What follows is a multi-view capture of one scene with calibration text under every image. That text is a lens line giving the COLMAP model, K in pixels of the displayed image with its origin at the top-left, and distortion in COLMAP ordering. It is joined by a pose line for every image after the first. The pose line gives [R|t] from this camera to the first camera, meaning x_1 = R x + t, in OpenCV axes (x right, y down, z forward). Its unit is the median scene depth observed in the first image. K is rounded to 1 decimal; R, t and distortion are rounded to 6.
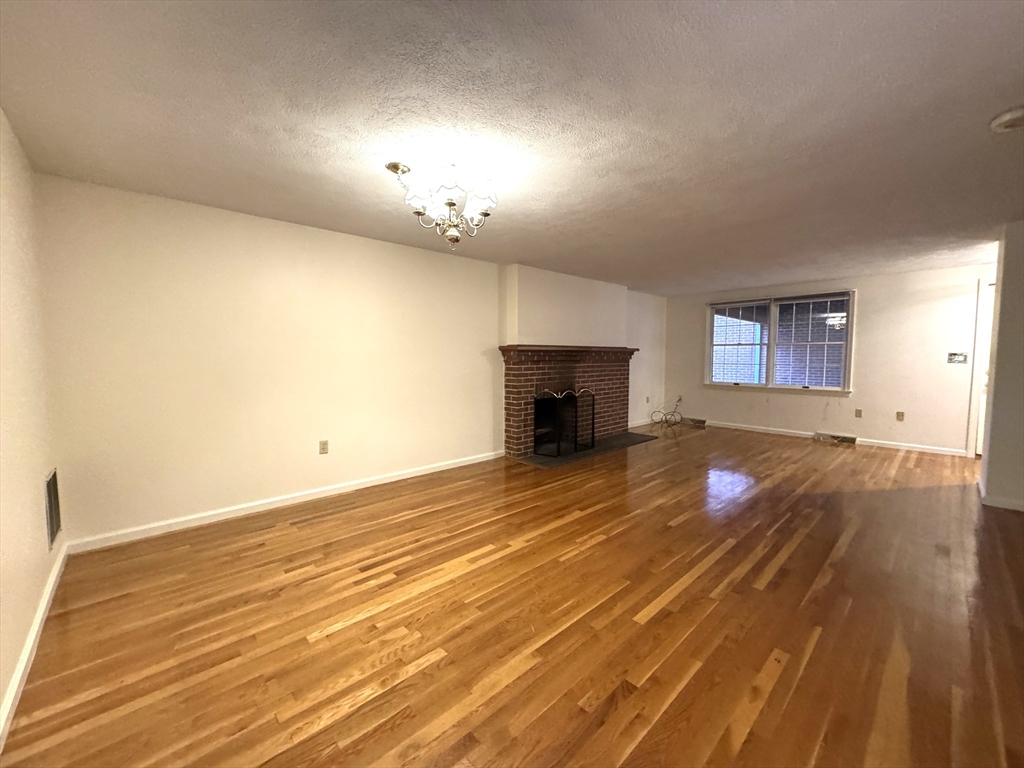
lens RADIAL K [[408.7, 0, 510.5], [0, 408.7, 382.5], [0, 0, 1]] dist [0.001623, 0.001057]
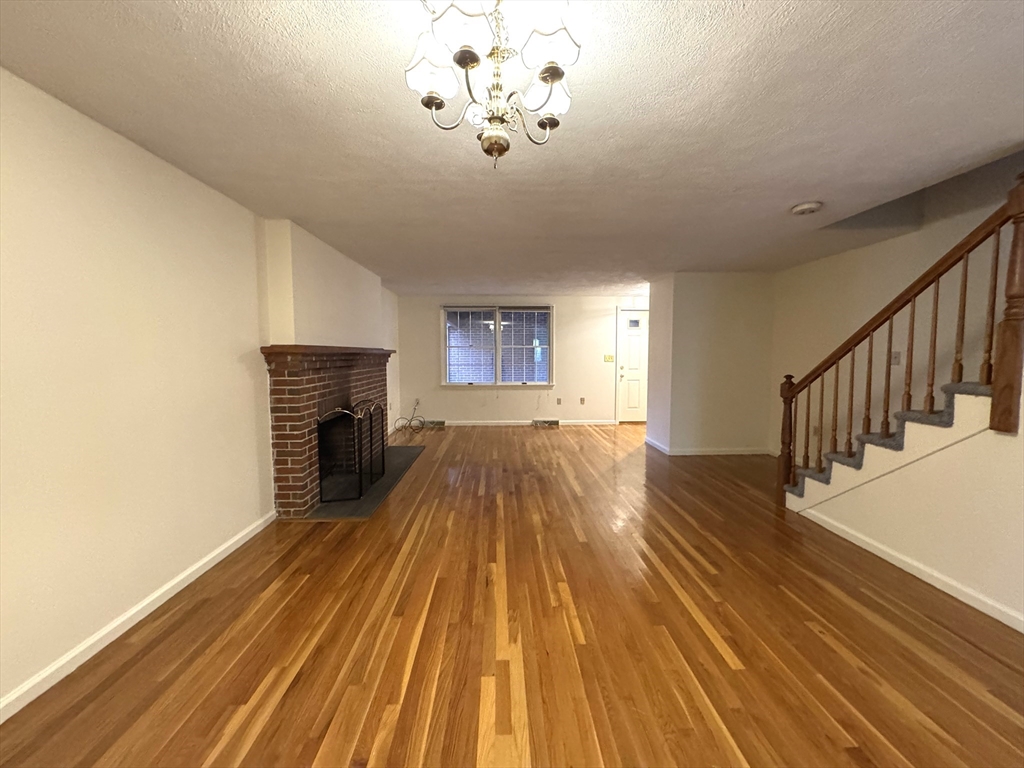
lens RADIAL K [[408.7, 0, 513.3], [0, 408.7, 381.6], [0, 0, 1]] dist [0.001623, 0.001057]
pose [[0.650757, -0.053713, 0.757384, -0.249627], [0.052254, 0.998298, 0.025901, -0.031999], [-0.757486, 0.022722, 0.652456, 0.303847]]
